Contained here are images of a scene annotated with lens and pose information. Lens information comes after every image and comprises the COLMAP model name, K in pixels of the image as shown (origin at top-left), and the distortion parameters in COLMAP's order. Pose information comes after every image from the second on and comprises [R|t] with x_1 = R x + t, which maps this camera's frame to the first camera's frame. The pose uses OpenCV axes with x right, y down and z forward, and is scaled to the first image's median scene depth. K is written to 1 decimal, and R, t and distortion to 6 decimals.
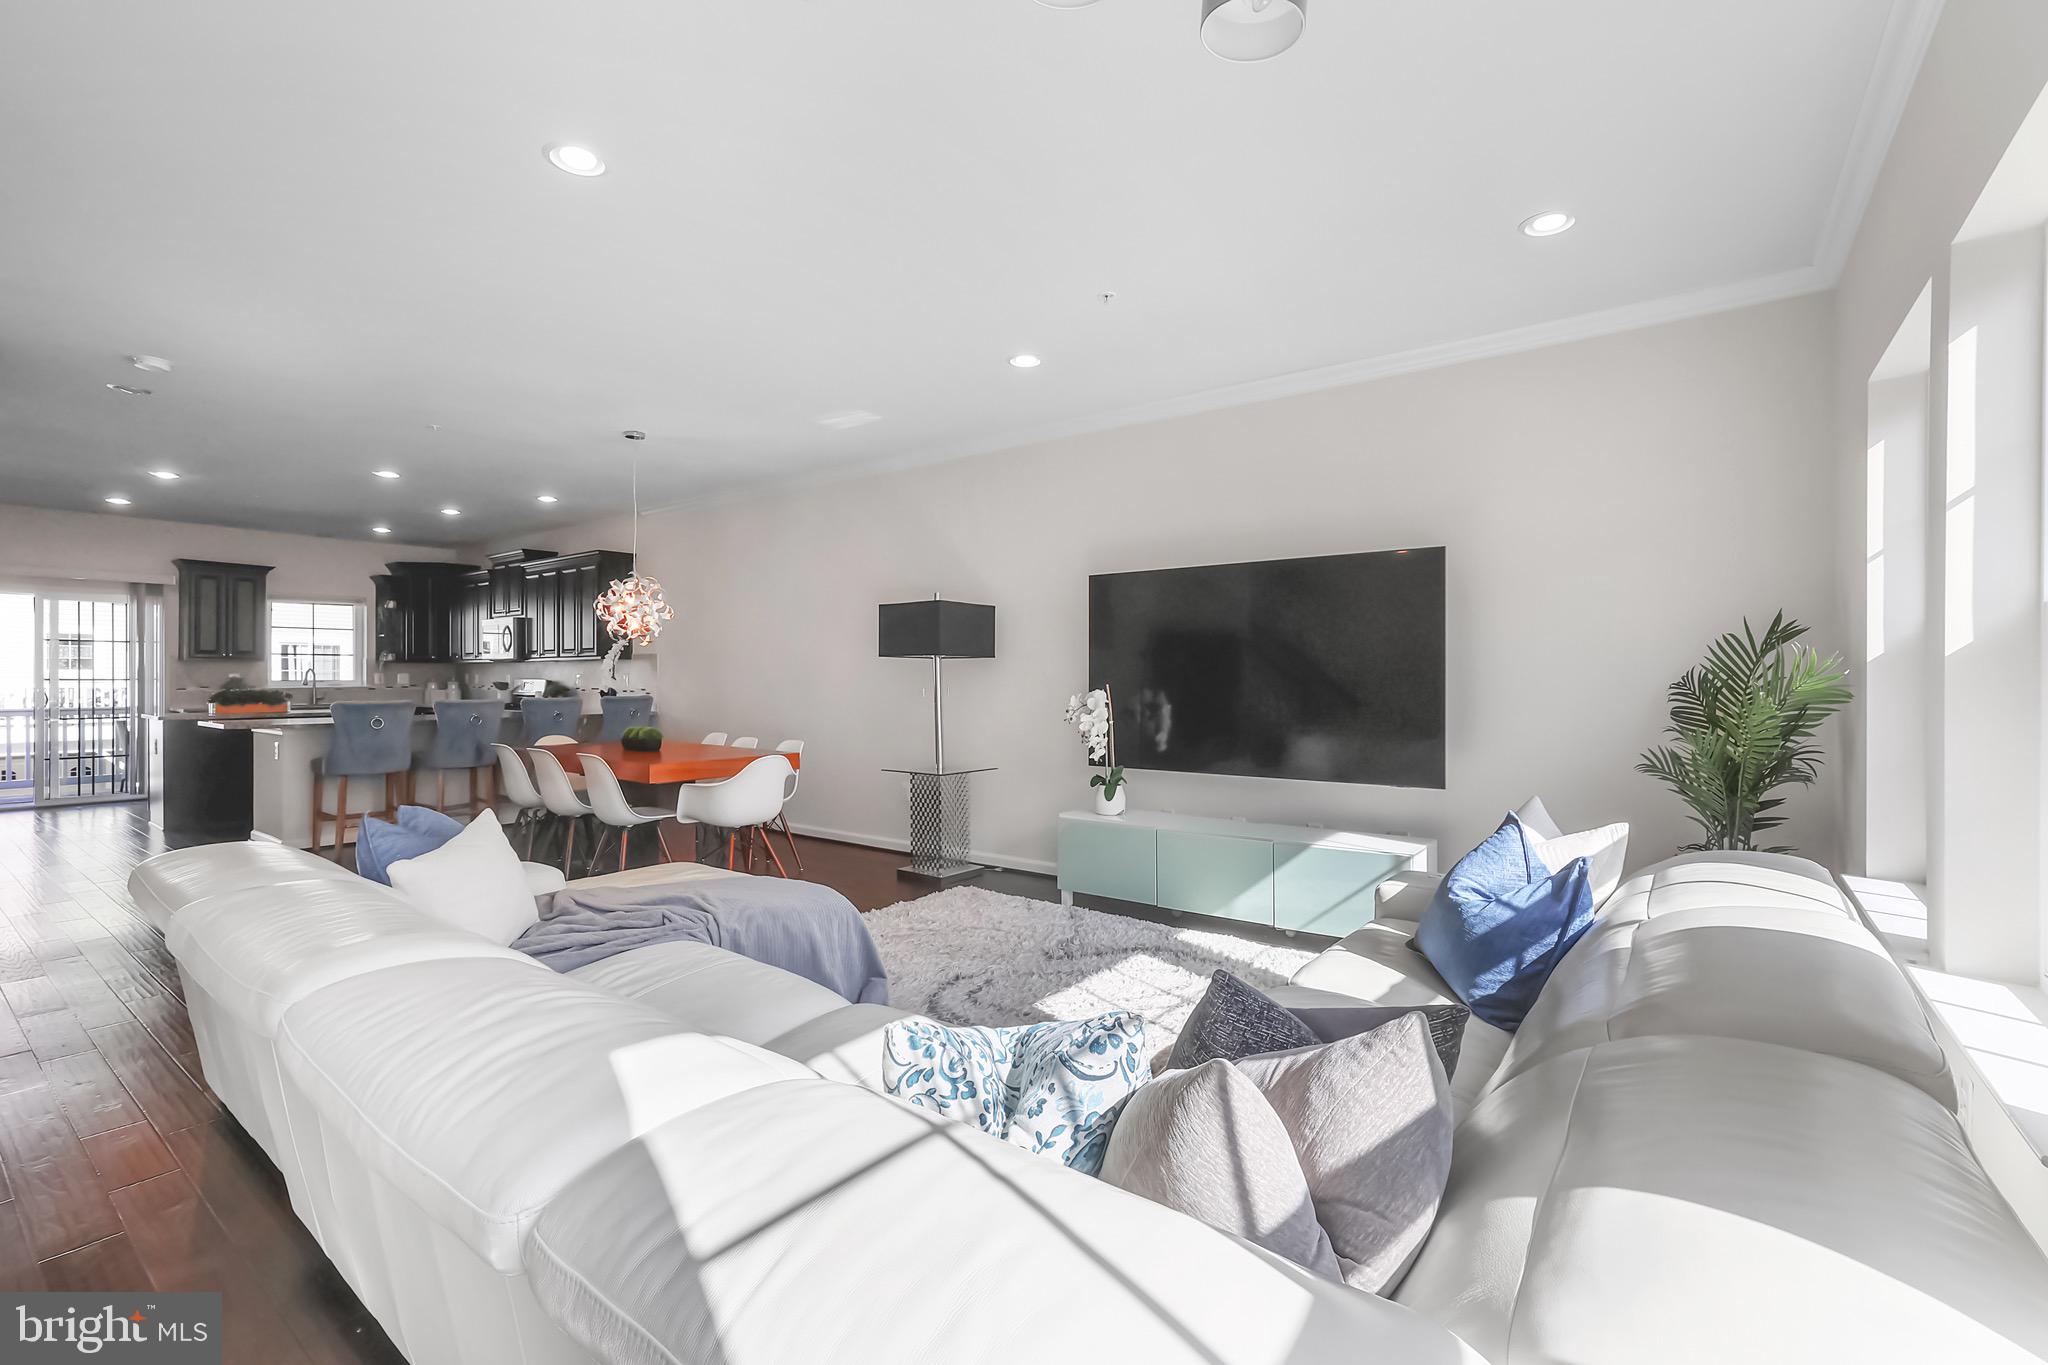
lens RADIAL K [[891.2, 0, 1024.0], [0, 891.2, 682.5], [0, 0, 1]] dist [-0.035125, 0.001139]
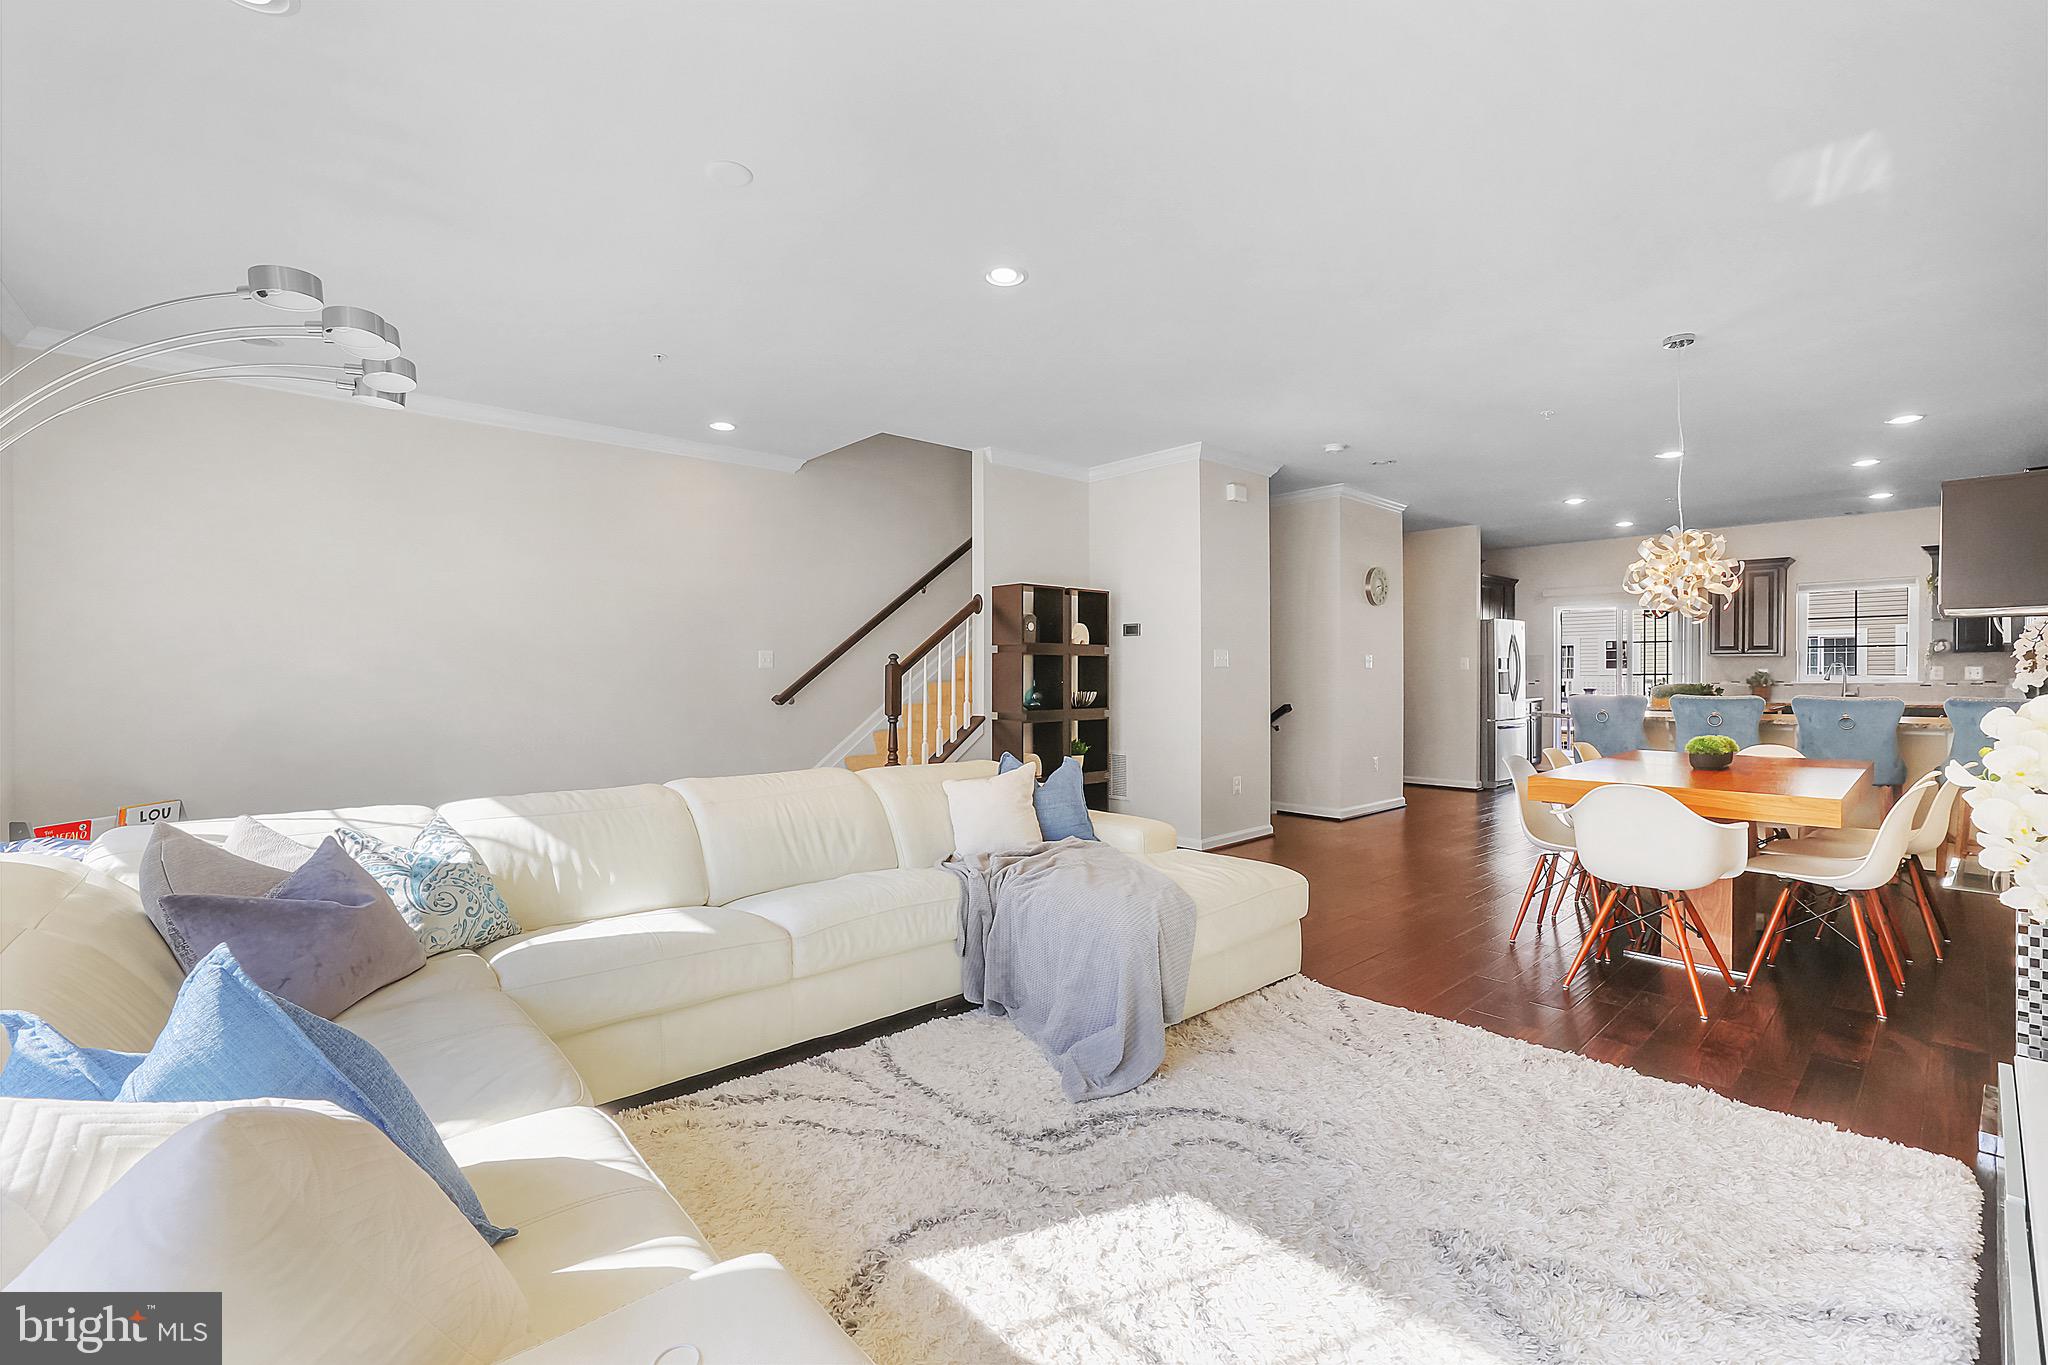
lens RADIAL K [[891.2, 0, 1024.0], [0, 891.2, 682.5], [0, 0, 1]] dist [-0.035125, 0.001139]
pose [[-0.169315, 0.005130, -0.985549, 0.226162], [-0.003338, 0.999978, 0.005779, 0.003055], [0.985556, 0.004268, -0.169295, 0.361062]]
